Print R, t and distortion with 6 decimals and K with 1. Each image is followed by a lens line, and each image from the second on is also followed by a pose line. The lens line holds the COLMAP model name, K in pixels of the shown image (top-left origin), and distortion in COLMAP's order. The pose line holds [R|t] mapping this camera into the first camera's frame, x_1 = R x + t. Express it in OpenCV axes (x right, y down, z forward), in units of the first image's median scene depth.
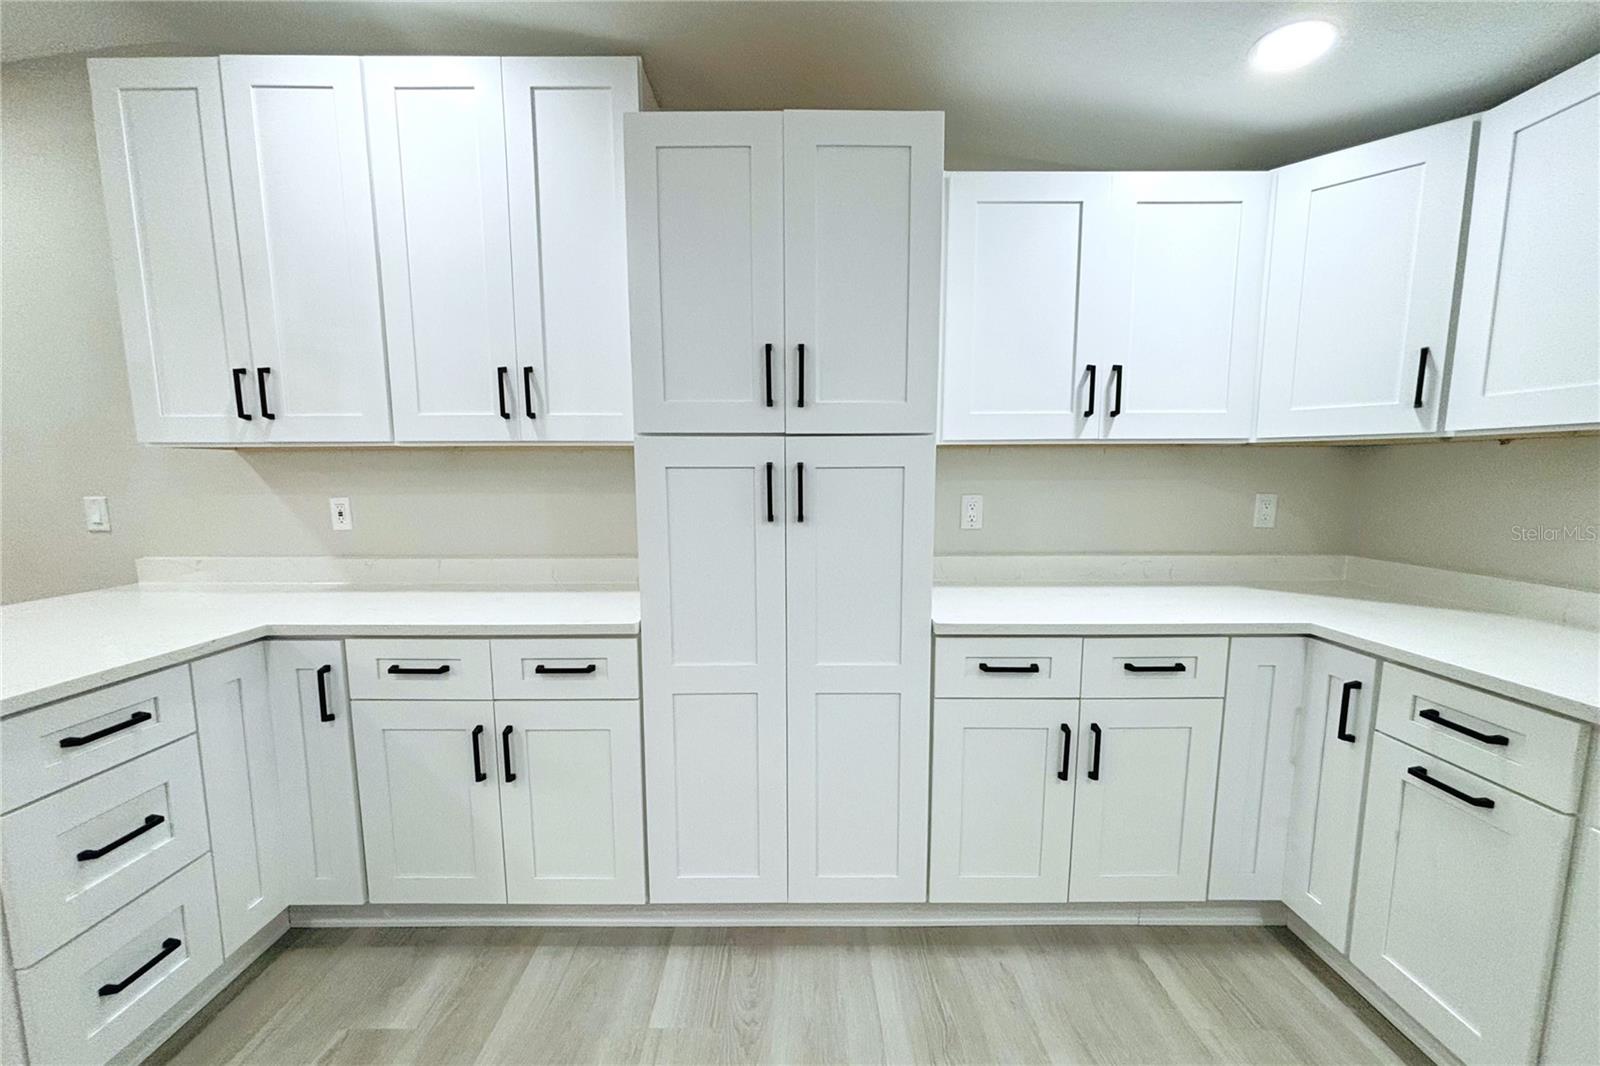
lens RADIAL K [[648.0, 0, 789.7], [0, 648.0, 525.9], [0, 0, 1]] dist [-0.001446, 0.001405]
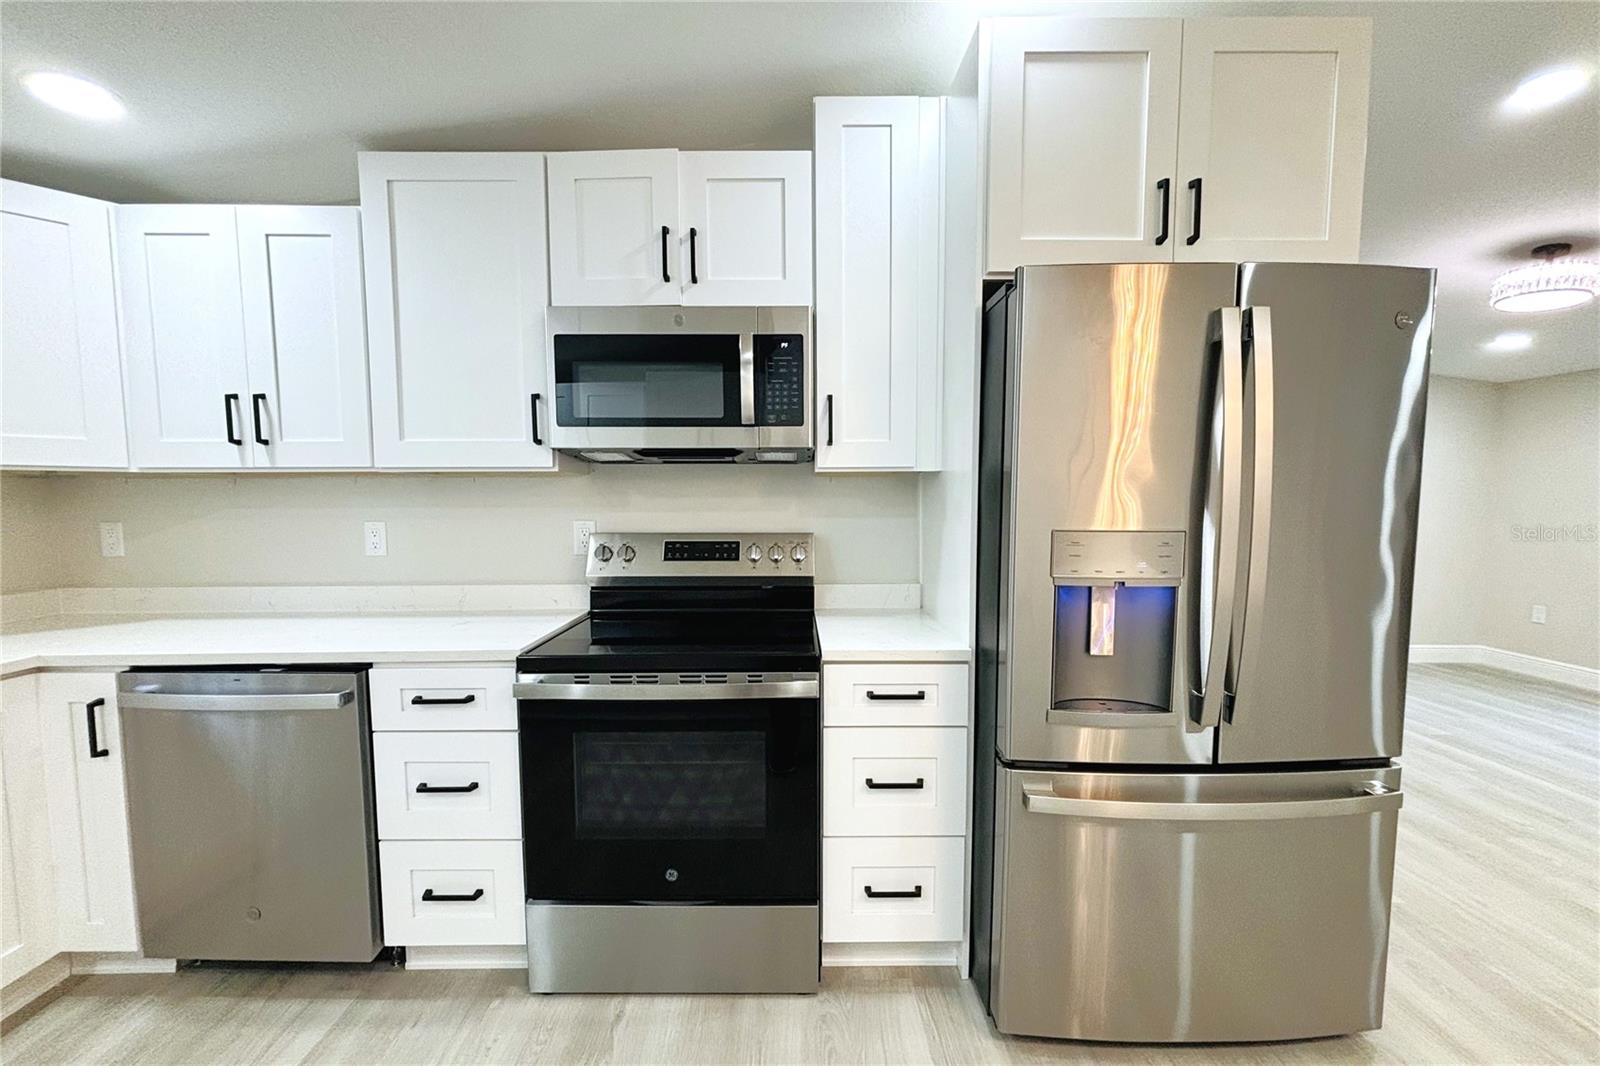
lens RADIAL K [[648.0, 0, 803.5], [0, 648.0, 532.0], [0, 0, 1]] dist [-0.001446, 0.001405]
pose [[0.999792, -0.001149, 0.020346, 0.286044], [0.001774, 0.999526, -0.030744, -0.001302], [-0.020301, 0.030773, 0.999320, 0.003405]]
